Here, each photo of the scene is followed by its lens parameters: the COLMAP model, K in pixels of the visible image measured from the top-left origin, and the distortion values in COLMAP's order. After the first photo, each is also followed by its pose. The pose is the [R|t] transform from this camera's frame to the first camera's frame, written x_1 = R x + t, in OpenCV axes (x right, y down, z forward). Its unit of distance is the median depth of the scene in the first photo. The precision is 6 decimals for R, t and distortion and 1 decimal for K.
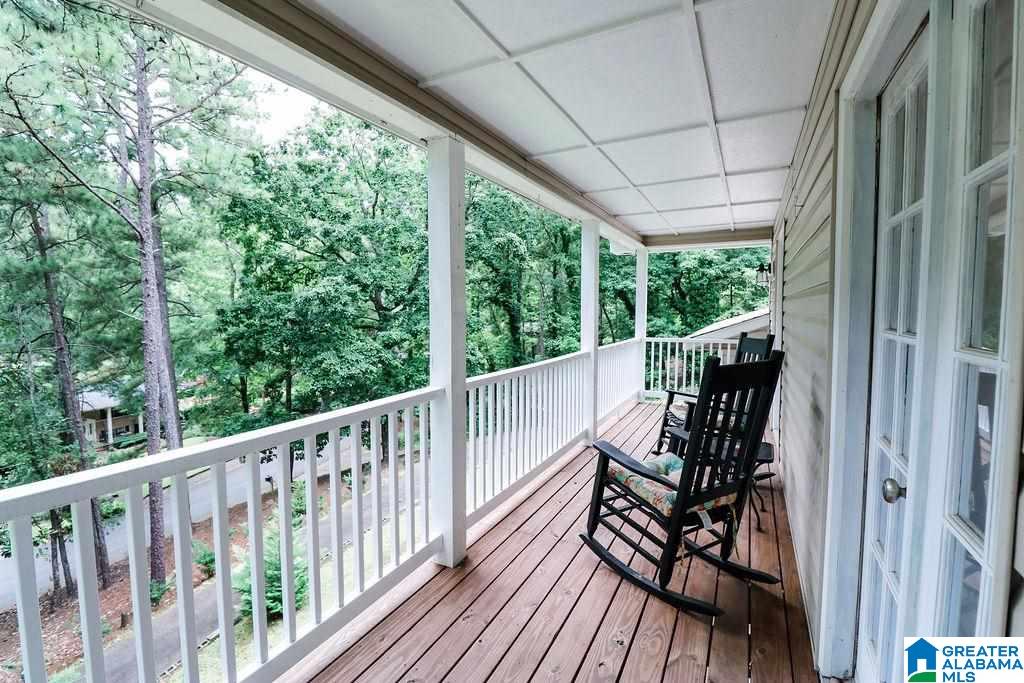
lens RADIAL K [[486.9, 0, 510.7], [0, 486.9, 345.1], [0, 0, 1]] dist [-0.003059, -0.002635]
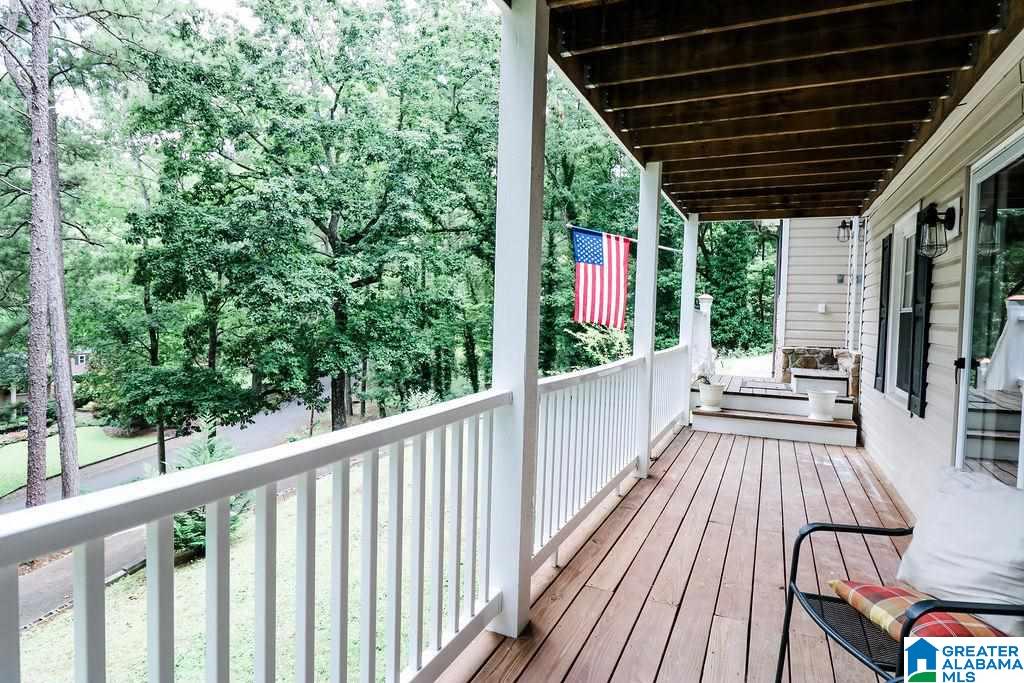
lens RADIAL K [[594.3, 0, 510.6], [0, 594.3, 340.6], [0, 0, 1]] dist [-0.000008, 0.000359]
pose [[0.998606, 0.030911, 0.042792, -0.023420], [-0.029882, 0.999253, -0.024486, 0.125548], [-0.043517, 0.023173, 0.998784, 0.023952]]
